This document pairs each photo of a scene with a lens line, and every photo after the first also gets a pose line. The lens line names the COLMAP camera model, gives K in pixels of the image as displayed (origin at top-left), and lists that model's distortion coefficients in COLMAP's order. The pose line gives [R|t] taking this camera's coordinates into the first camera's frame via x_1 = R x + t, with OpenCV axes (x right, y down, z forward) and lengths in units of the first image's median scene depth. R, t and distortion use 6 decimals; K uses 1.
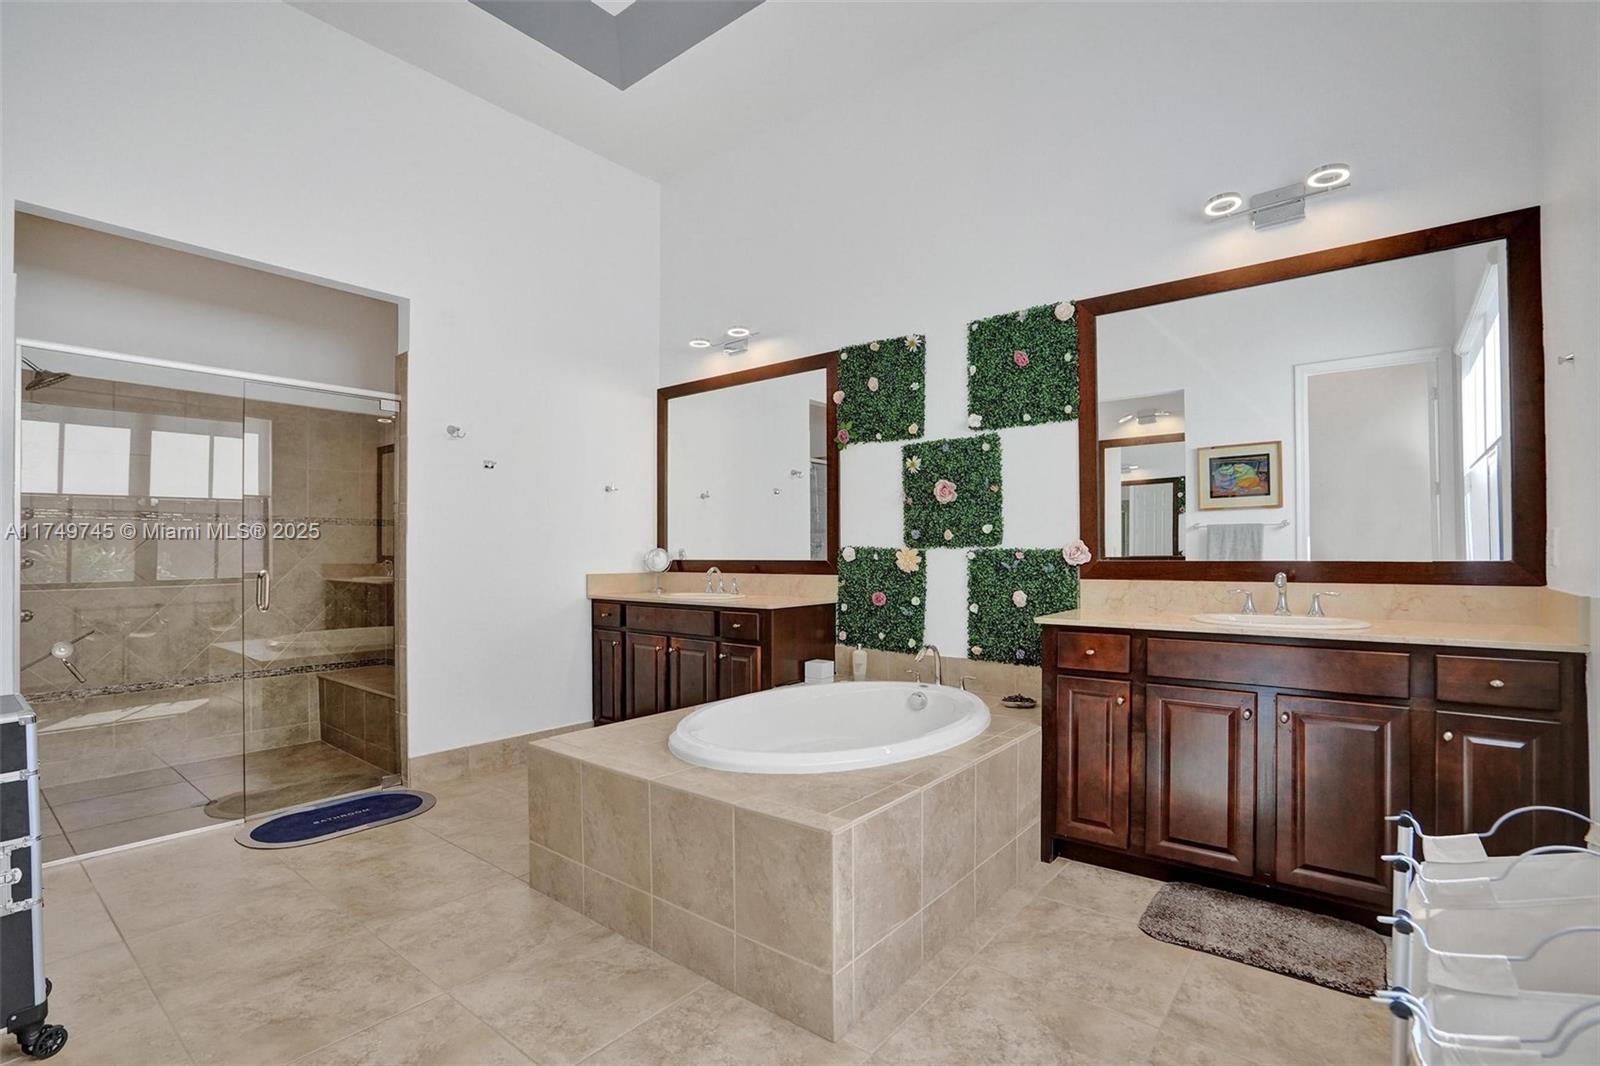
lens RADIAL K [[761.6, 0, 795.9], [0, 761.6, 558.9], [0, 0, 1]] dist [-0.056866, 0.020555]
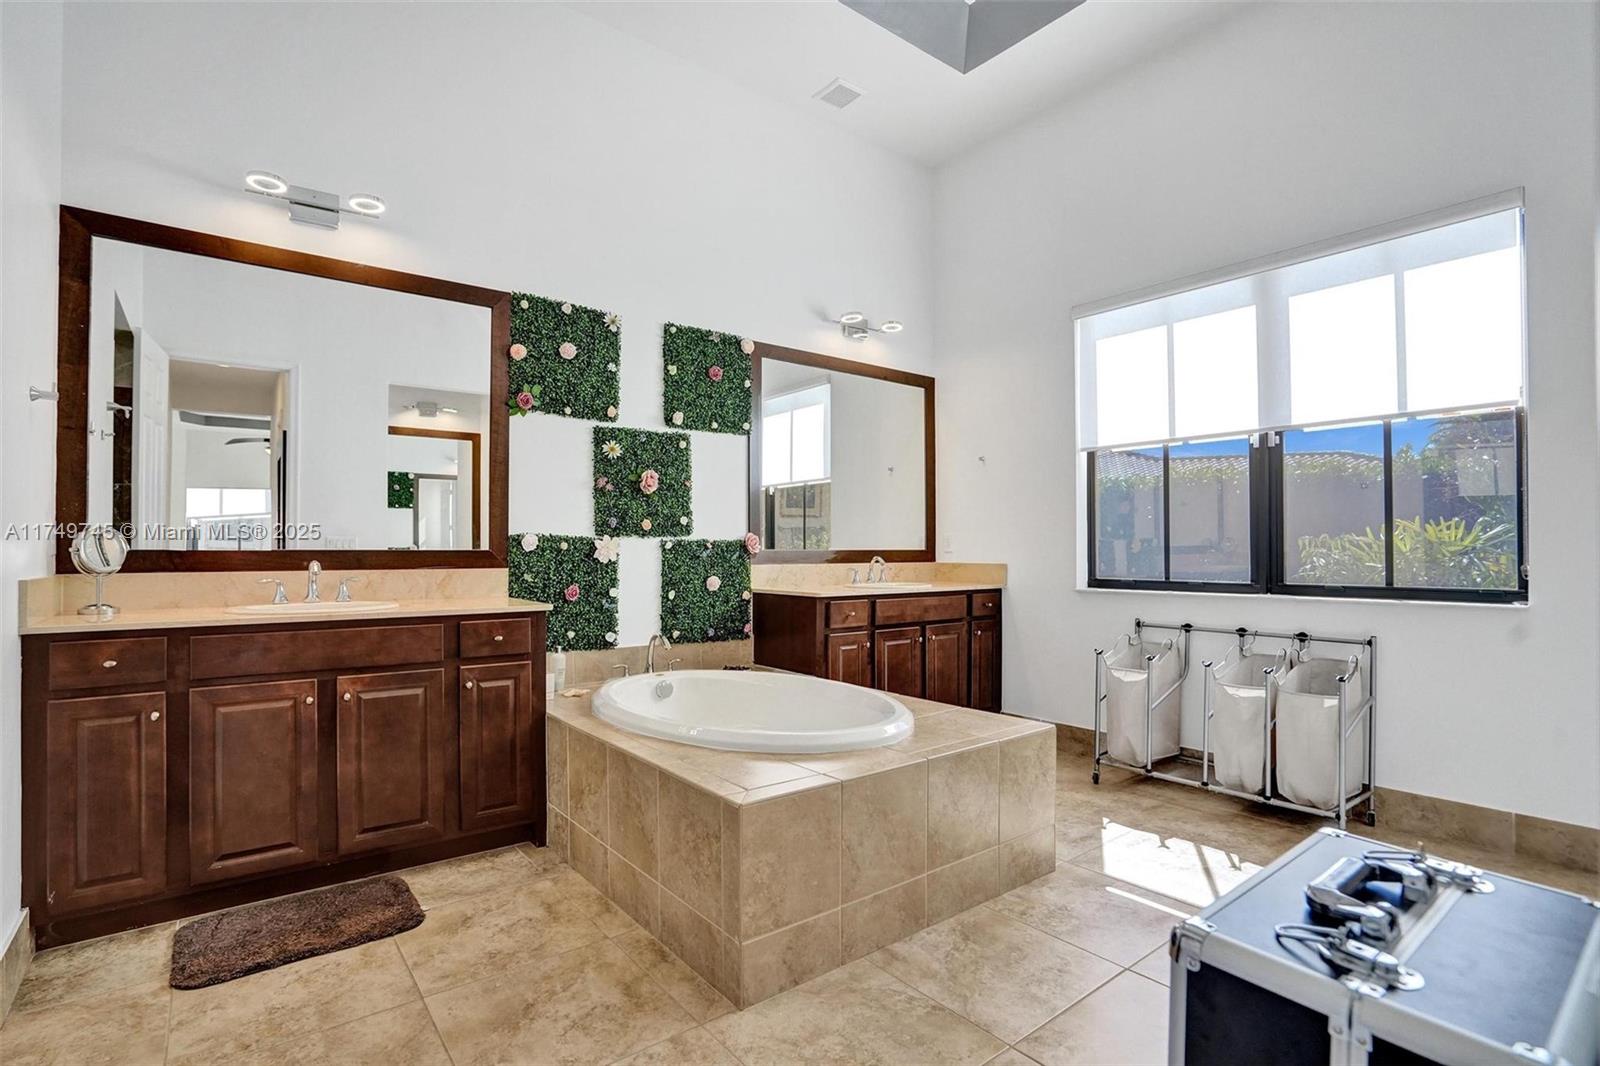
lens RADIAL K [[749.9, 0, 749.0], [0, 749.9, 542.7], [0, 0, 1]] dist [-0.074816, 0.040798]
pose [[0.257170, 0.007713, 0.966335, -0.699996], [-0.001037, 0.999970, -0.007706, 0.000071], [-0.966366, 0.000980, 0.257170, 0.590507]]
